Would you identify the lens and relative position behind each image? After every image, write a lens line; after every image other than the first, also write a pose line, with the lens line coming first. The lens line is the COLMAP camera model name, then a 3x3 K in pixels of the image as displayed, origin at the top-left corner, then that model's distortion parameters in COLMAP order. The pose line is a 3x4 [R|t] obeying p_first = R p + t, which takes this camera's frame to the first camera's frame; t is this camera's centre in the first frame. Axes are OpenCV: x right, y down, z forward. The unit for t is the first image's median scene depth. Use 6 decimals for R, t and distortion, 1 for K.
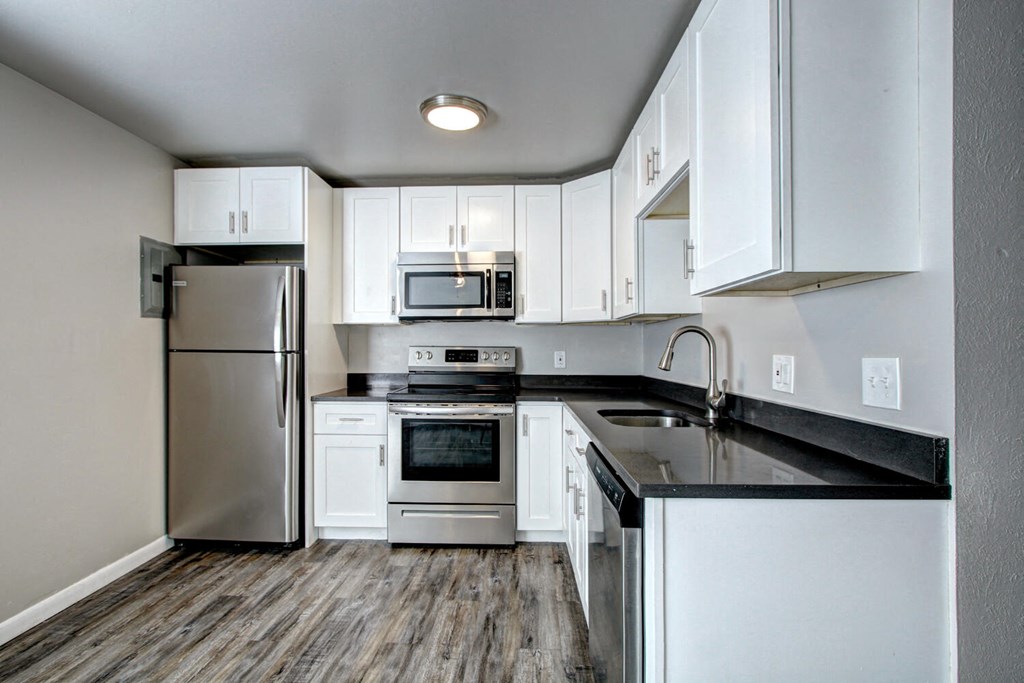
lens RADIAL K [[501.8, 0, 496.8], [0, 501.8, 345.8], [0, 0, 1]] dist [-0.001445, -0.000228]
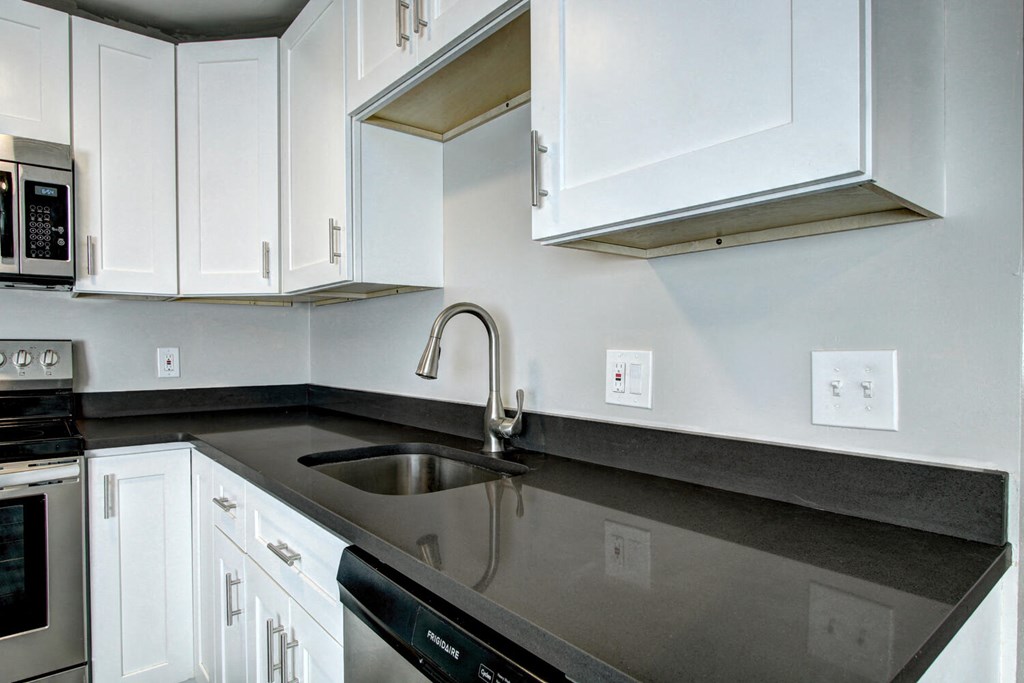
lens RADIAL K [[571.0, 0, 497.2], [0, 571.0, 353.8], [0, 0, 1]] dist [-0.015674, 0.000683]
pose [[0.743461, -0.011287, 0.668685, -0.031325], [-0.001301, 0.999831, 0.018323, 0.006226], [-0.668779, -0.014492, 0.743320, 0.329213]]
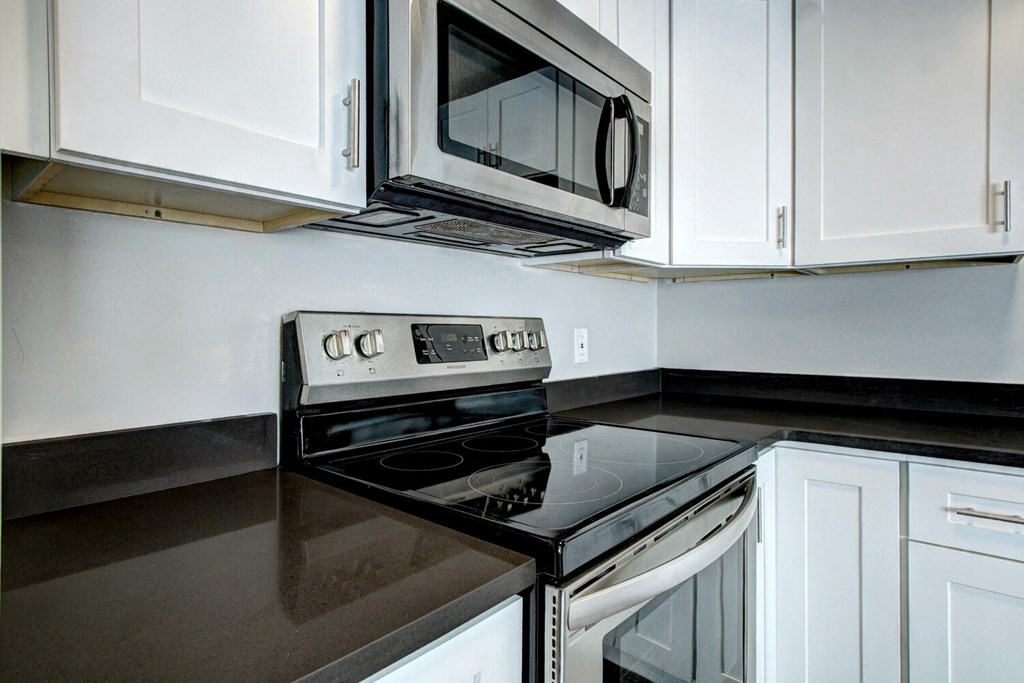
lens RADIAL K [[553.1, 0, 497.6], [0, 553.1, 338.4], [0, 0, 1]] dist [0.018614, 0.000240]
pose [[0.609517, -0.014026, 0.792649, -0.416439], [-0.003201, 0.999792, 0.020153, 0.011656], [-0.792766, -0.014821, 0.609346, 0.898135]]
